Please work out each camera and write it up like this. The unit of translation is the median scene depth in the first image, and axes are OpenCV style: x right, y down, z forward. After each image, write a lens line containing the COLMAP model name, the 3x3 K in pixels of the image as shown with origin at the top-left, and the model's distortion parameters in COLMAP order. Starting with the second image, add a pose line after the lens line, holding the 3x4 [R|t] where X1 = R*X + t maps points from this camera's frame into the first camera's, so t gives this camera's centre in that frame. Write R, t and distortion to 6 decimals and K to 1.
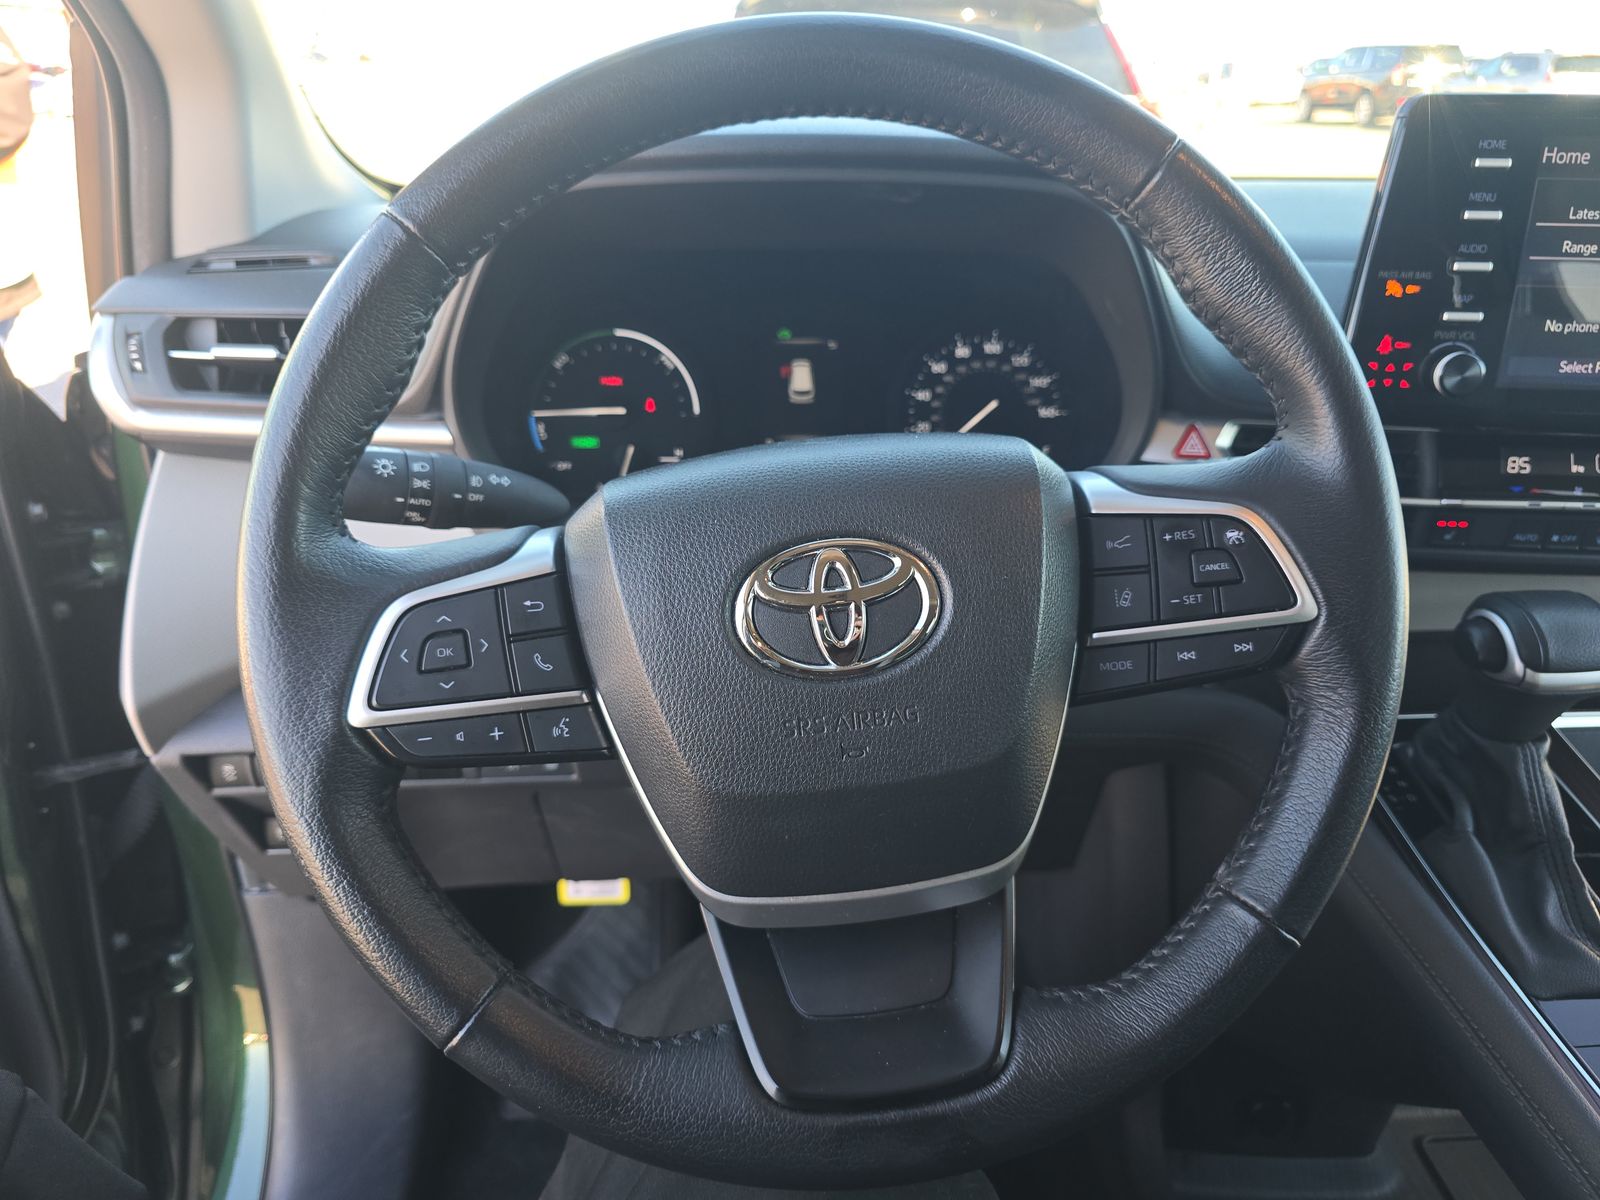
lens RADIAL K [[1117.0, 0, 794.5], [0, 1117.0, 618.0], [0, 0, 1]] dist [0.009949, -0.003681]
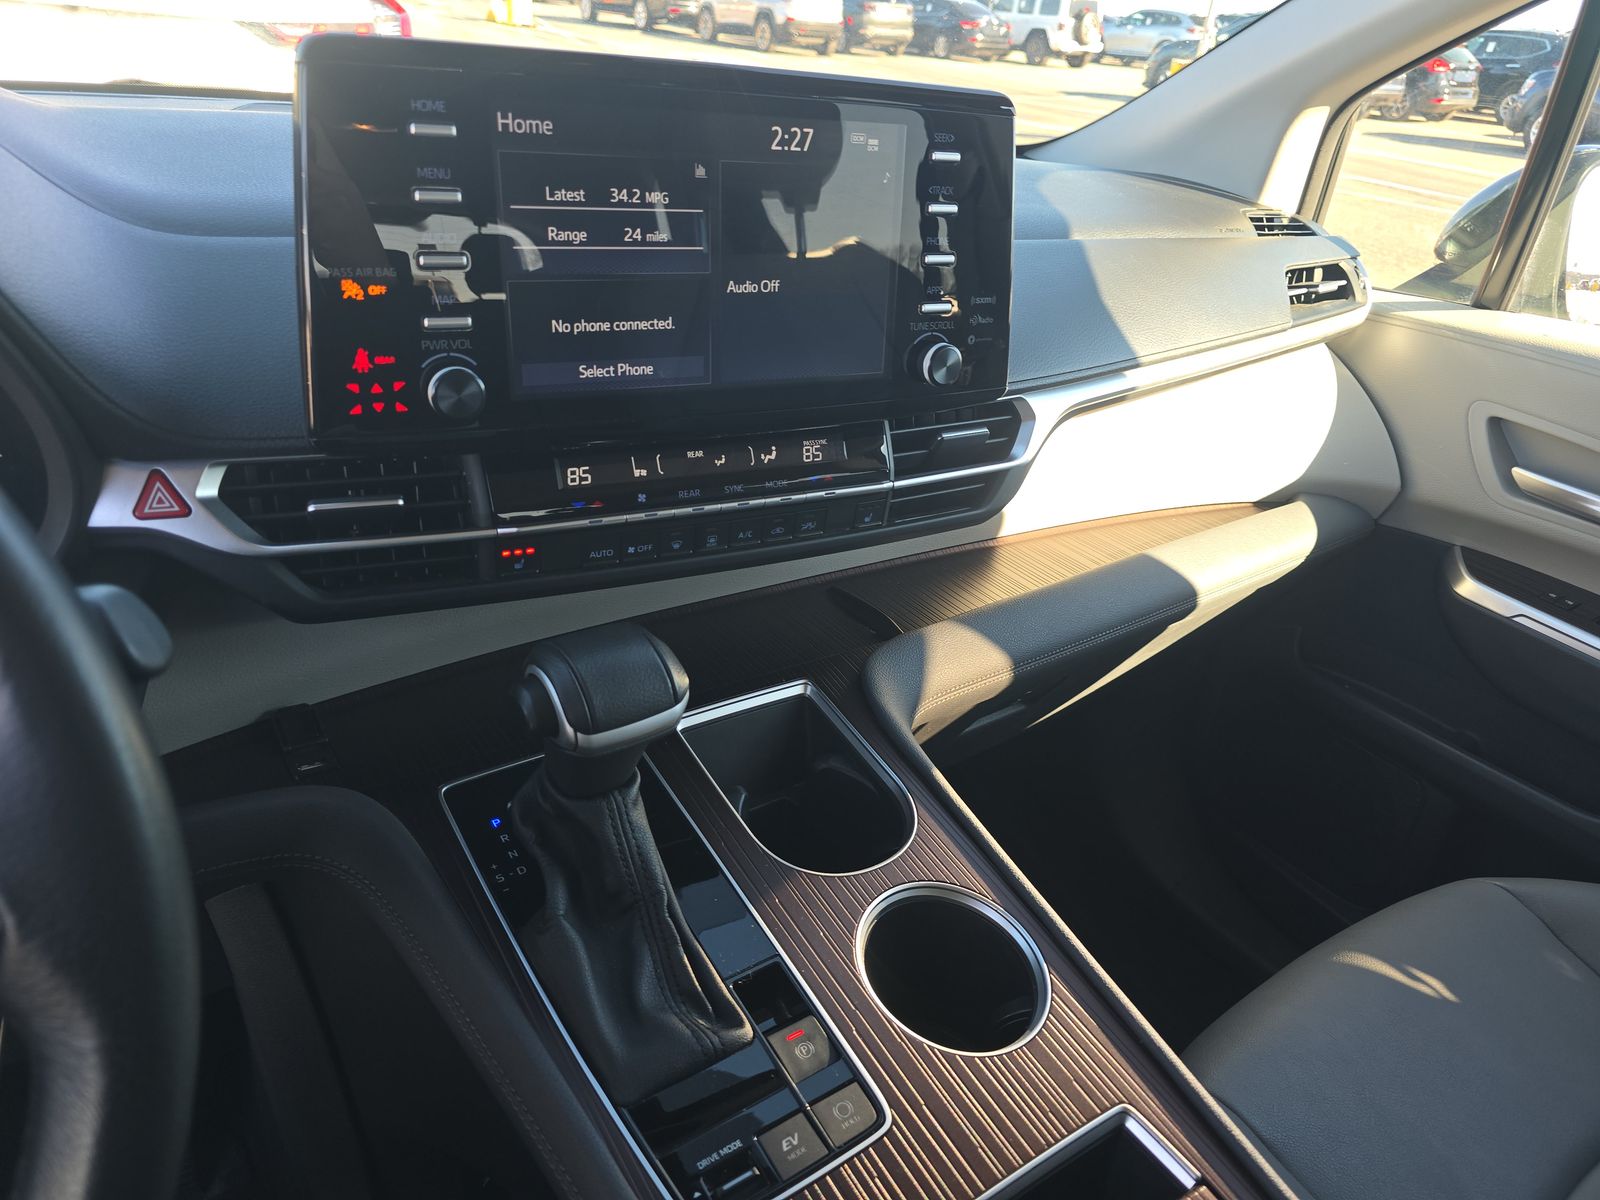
lens RADIAL K [[1080.1, 0, 789.0], [0, 1080.1, 609.2], [0, 0, 1]] dist [0.041000, -0.035673]
pose [[0.860850, -0.180519, 0.475763, 0.392522], [0.137546, 0.982704, 0.123992, -0.125960], [-0.489917, -0.041299, 0.870791, 0.177967]]
